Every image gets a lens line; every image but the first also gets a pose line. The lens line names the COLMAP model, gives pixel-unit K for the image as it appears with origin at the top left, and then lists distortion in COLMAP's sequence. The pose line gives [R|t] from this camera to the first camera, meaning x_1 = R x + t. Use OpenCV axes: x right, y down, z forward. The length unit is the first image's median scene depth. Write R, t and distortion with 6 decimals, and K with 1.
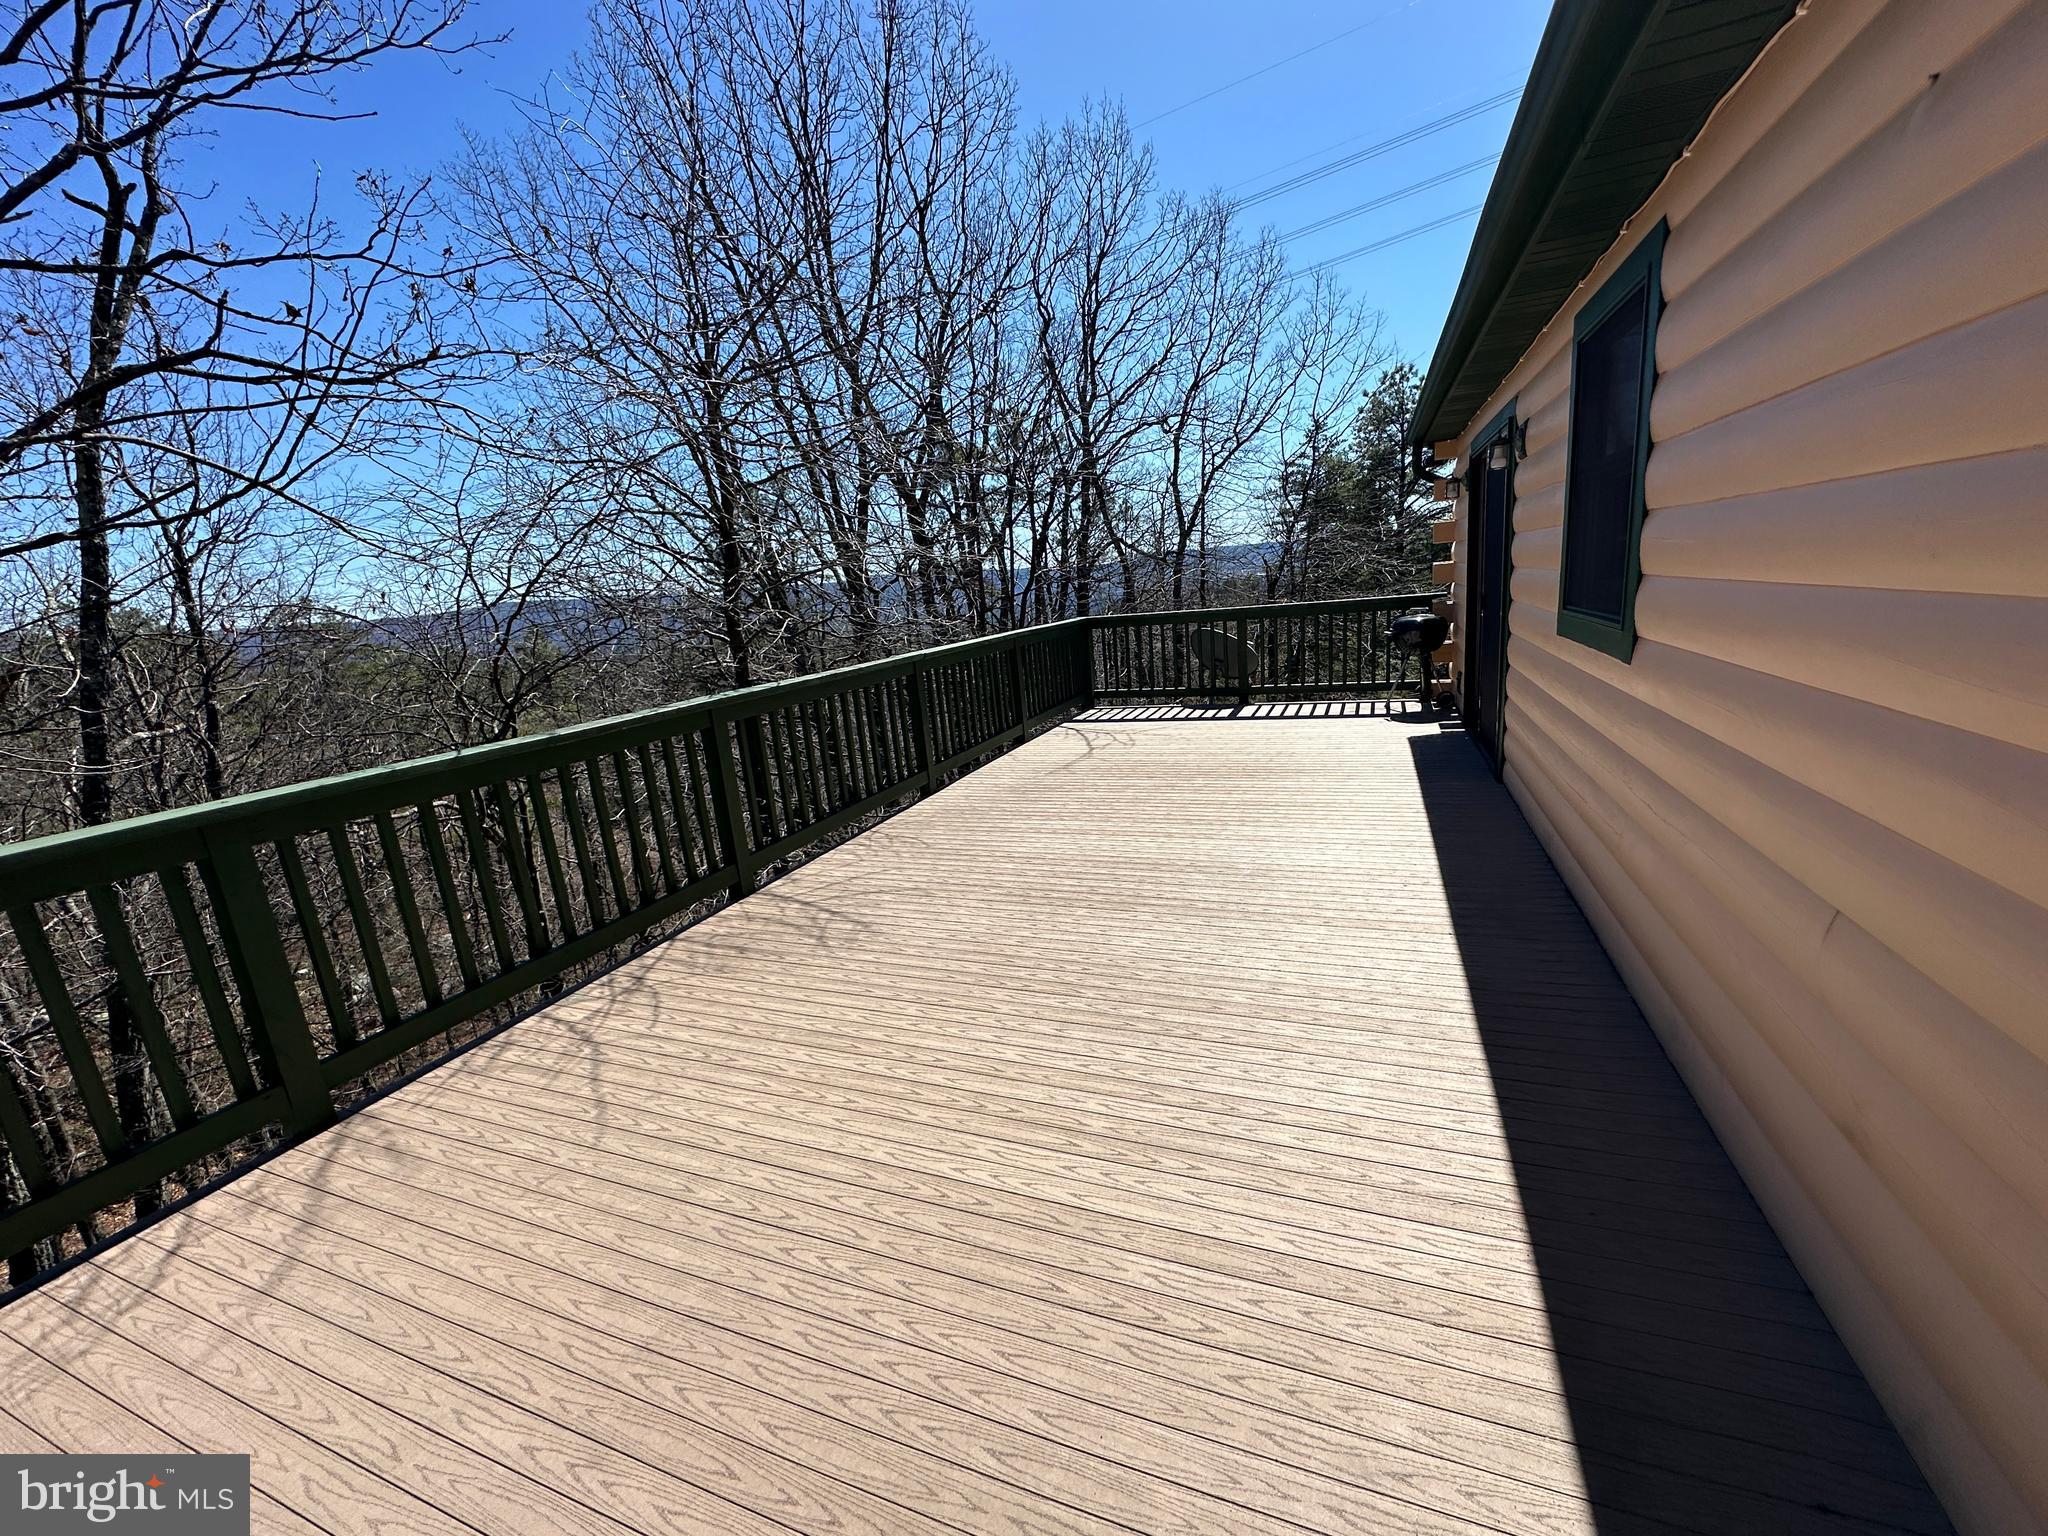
lens RADIAL K [[811.3, 0, 1030.7], [0, 811.3, 768.2], [0, 0, 1]] dist [0.000078, 0.000052]
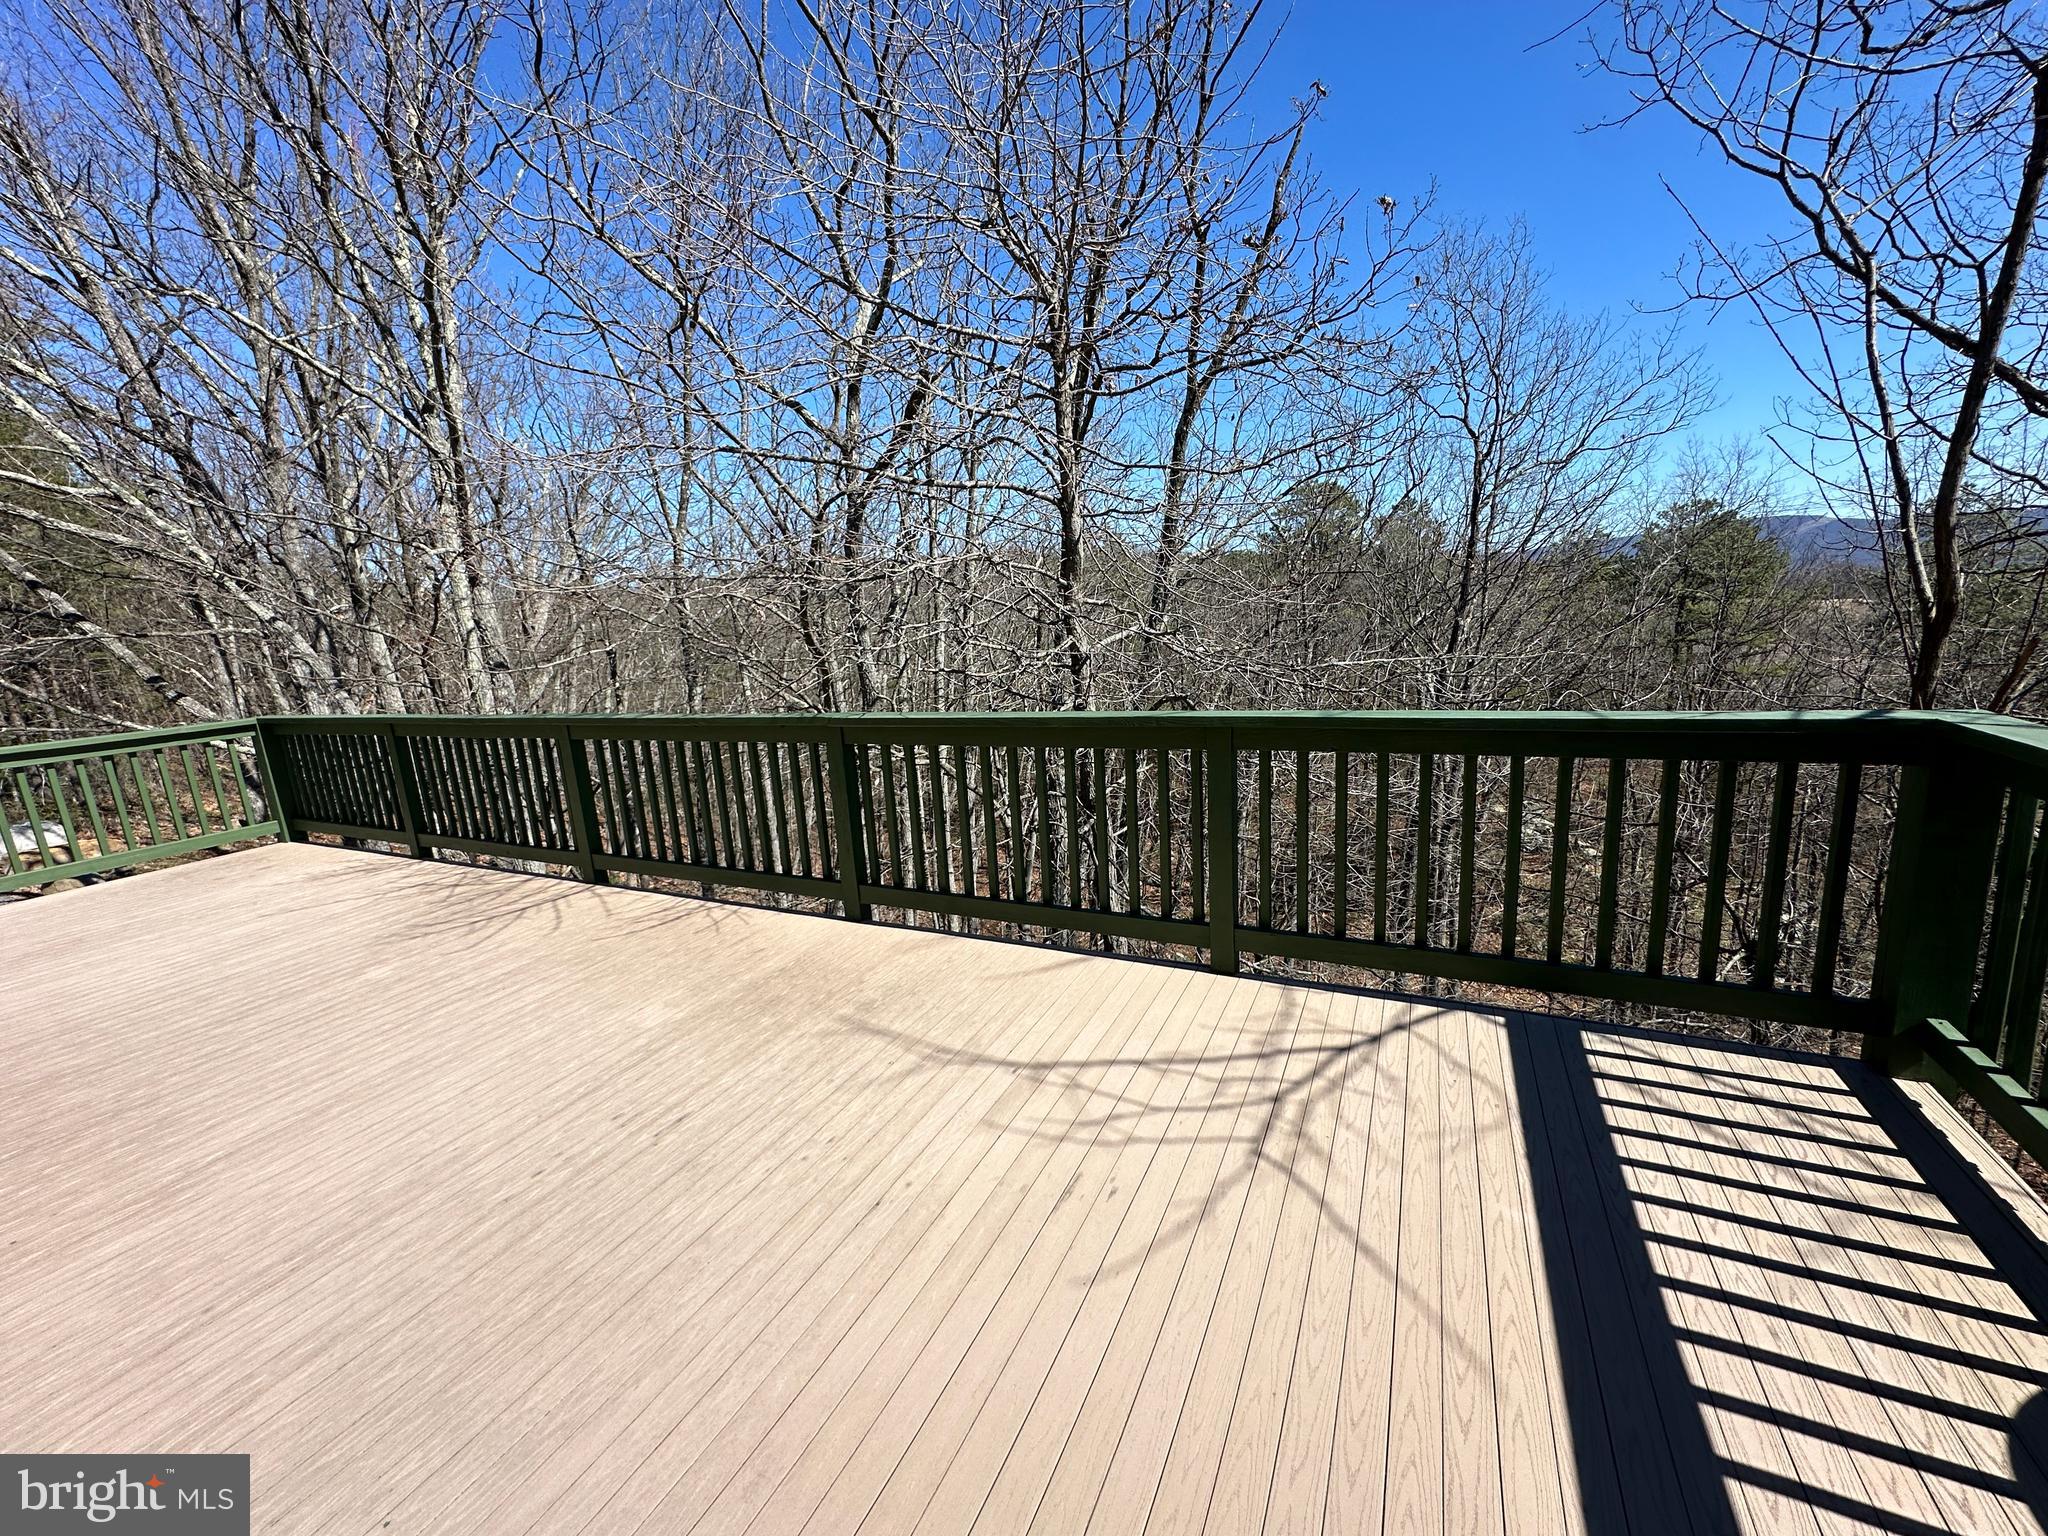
lens RADIAL K [[801.8, 0, 1024.0], [0, 801.8, 768.0], [0, 0, 1]] dist [0.000015, -0.000091]
pose [[-0.073164, 0.276070, -0.958349, 0.536707], [-0.154011, 0.946270, 0.284348, -0.345863], [0.985357, 0.168400, -0.026715, 1.303850]]
